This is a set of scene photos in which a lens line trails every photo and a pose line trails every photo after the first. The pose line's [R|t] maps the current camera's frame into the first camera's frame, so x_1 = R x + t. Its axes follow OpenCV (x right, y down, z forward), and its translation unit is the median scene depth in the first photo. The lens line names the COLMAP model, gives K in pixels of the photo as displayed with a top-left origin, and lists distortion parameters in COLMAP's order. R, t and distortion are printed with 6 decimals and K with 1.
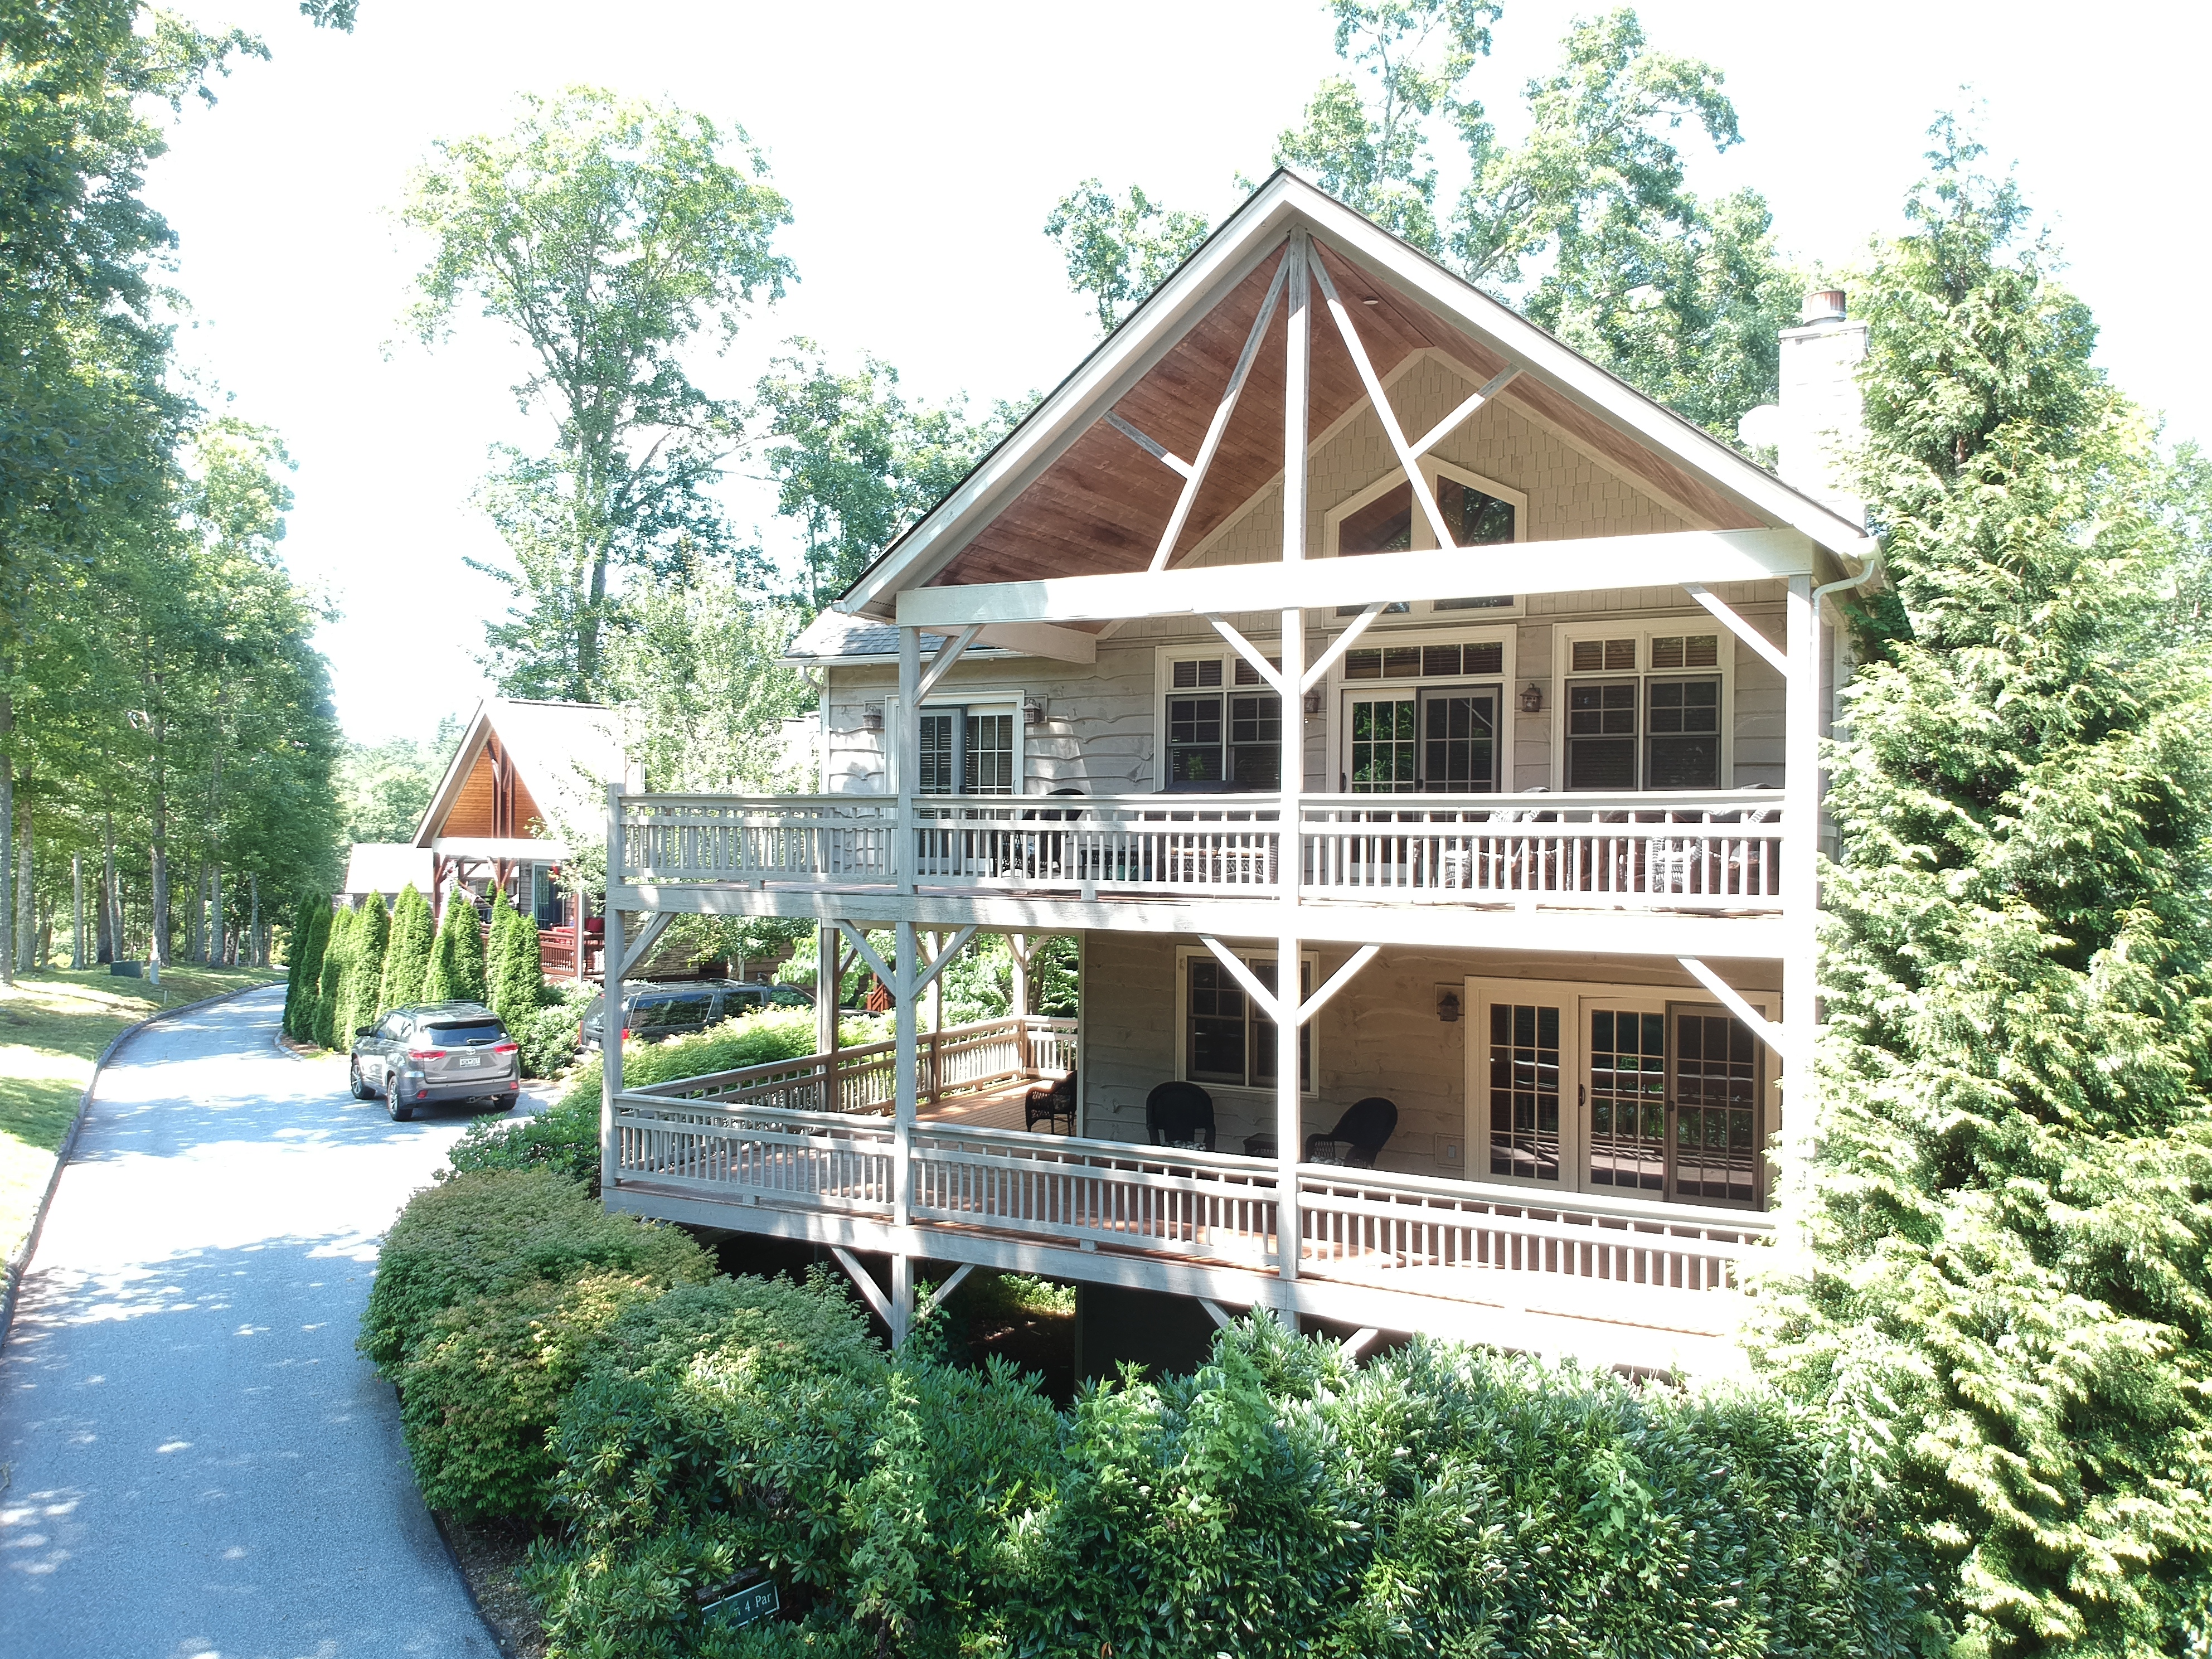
lens RADIAL K [[1982.4, 0, 1106.0], [0, 1982.4, 829.5], [0, 0, 1]] dist [0.134317, -0.313749]
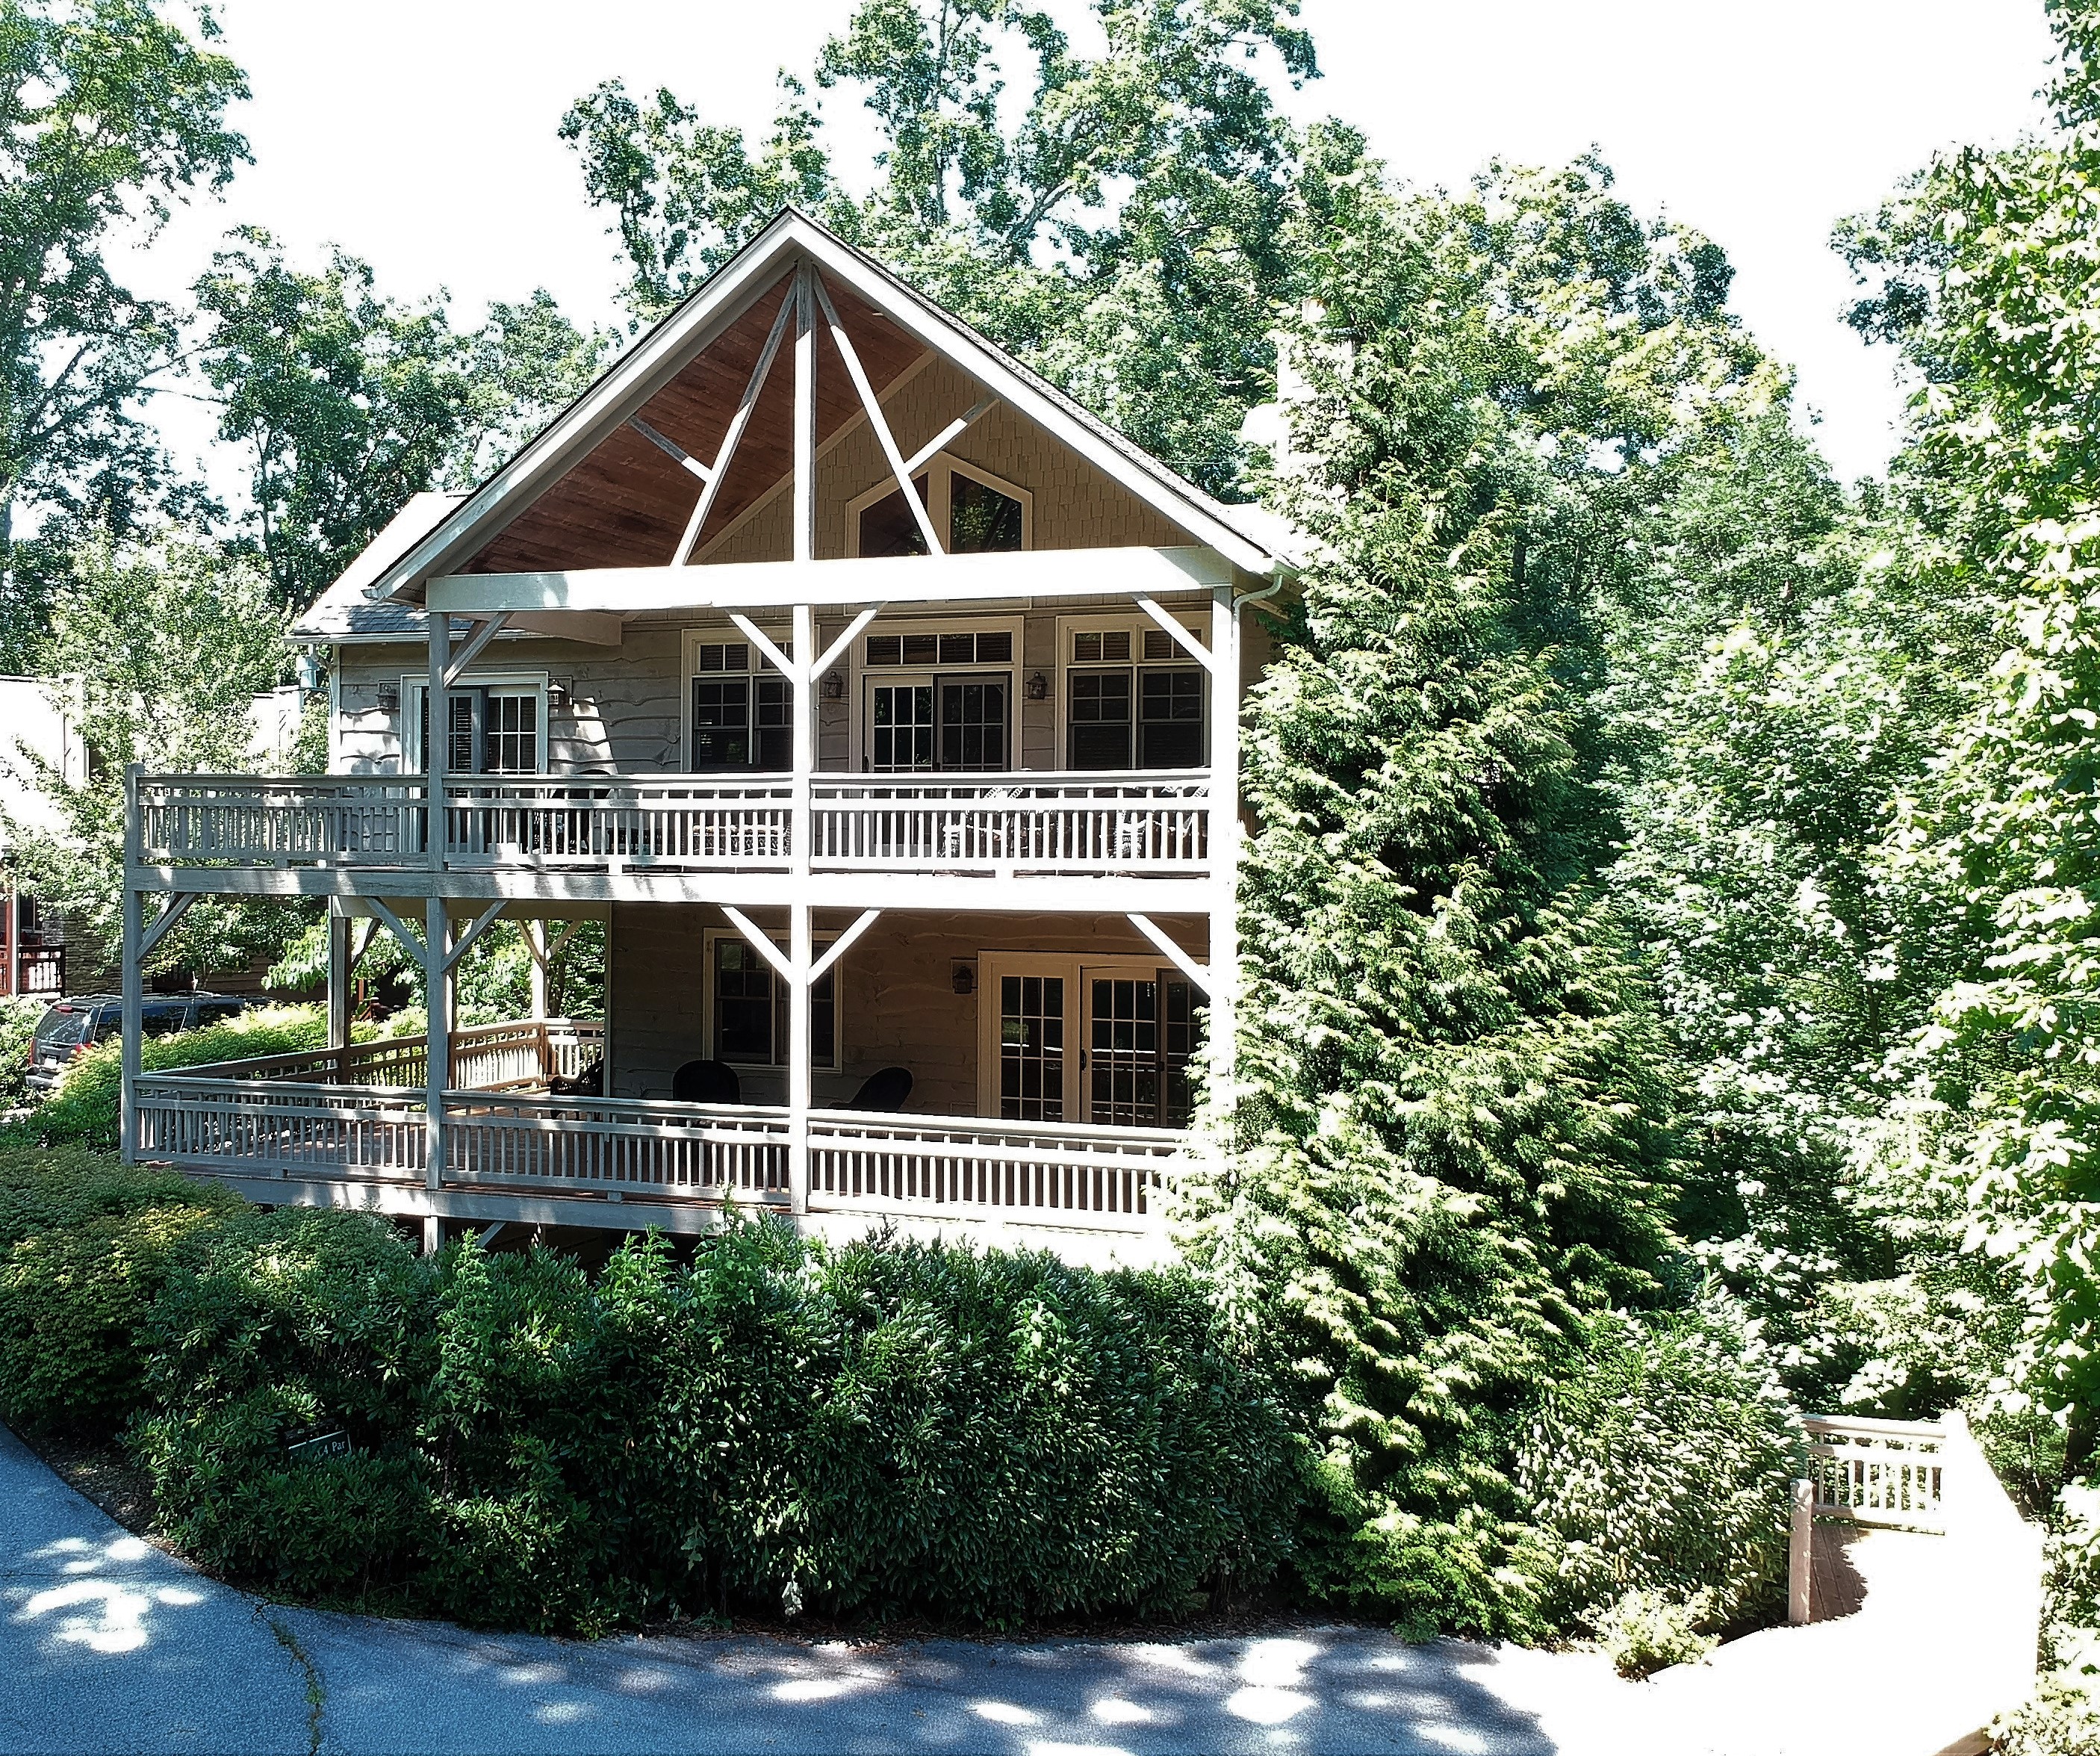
lens RADIAL K [[2990.4, 0, 936.8], [0, 2990.4, 876.0], [0, 0, 1]] dist [0.249765, -1.080171]
pose [[0.994975, -0.001044, 0.100118, 0.001709], [0.000430, 0.999981, 0.006155, 0.028469], [-0.100123, -0.006081, 0.994957, -0.649899]]
